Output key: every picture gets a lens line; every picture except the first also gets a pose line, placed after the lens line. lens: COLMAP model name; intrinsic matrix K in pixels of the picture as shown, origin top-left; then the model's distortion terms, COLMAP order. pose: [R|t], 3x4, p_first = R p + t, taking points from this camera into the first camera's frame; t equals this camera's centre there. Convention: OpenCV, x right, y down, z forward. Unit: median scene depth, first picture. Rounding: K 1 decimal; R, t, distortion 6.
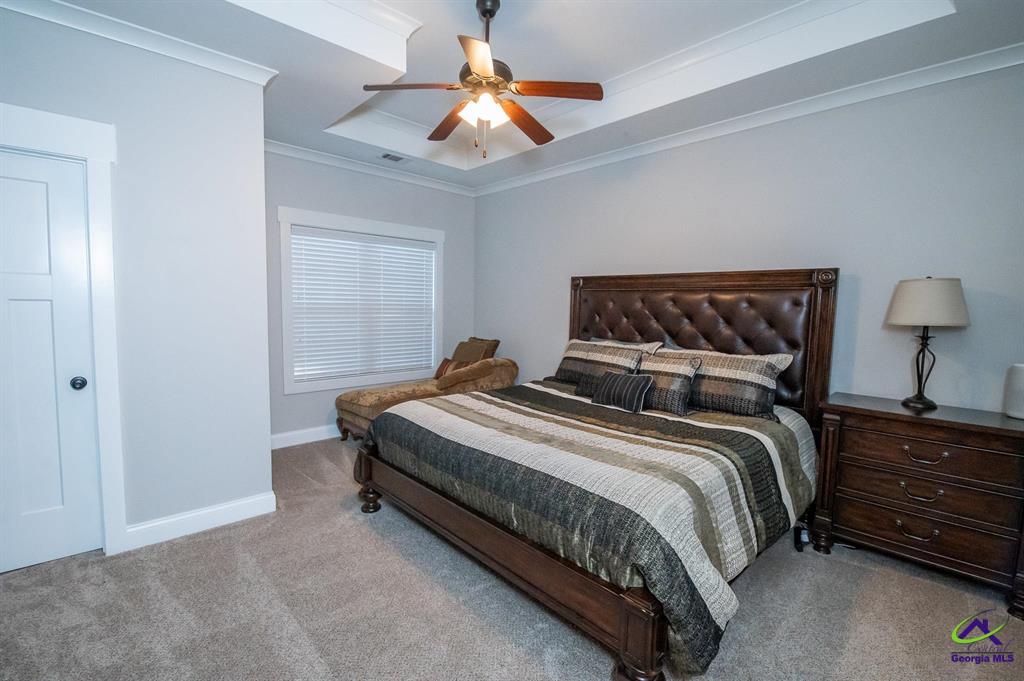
lens RADIAL K [[447.0, 0, 507.9], [0, 447.0, 344.7], [0, 0, 1]] dist [-0.006974, -0.000726]
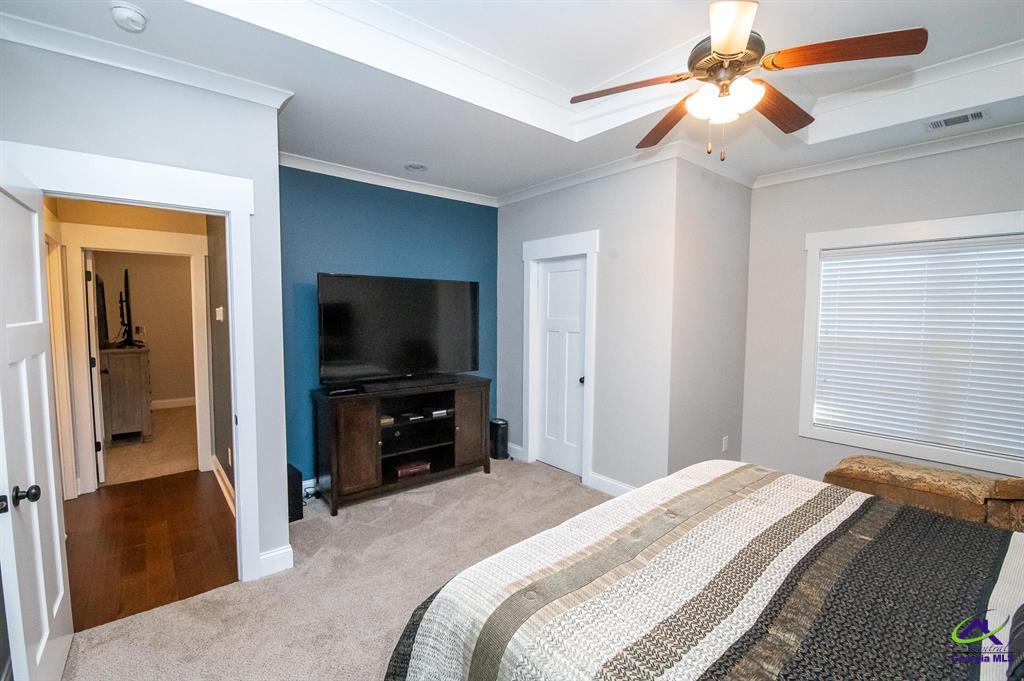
lens RADIAL K [[447.0, 0, 508.4], [0, 447.0, 337.8], [0, 0, 1]] dist [-0.006974, -0.000726]
pose [[-0.059882, 0.045490, -0.997168, 0.454344], [-0.096477, 0.994021, 0.051140, -0.078037], [0.993532, 0.099266, -0.055136, 0.436366]]
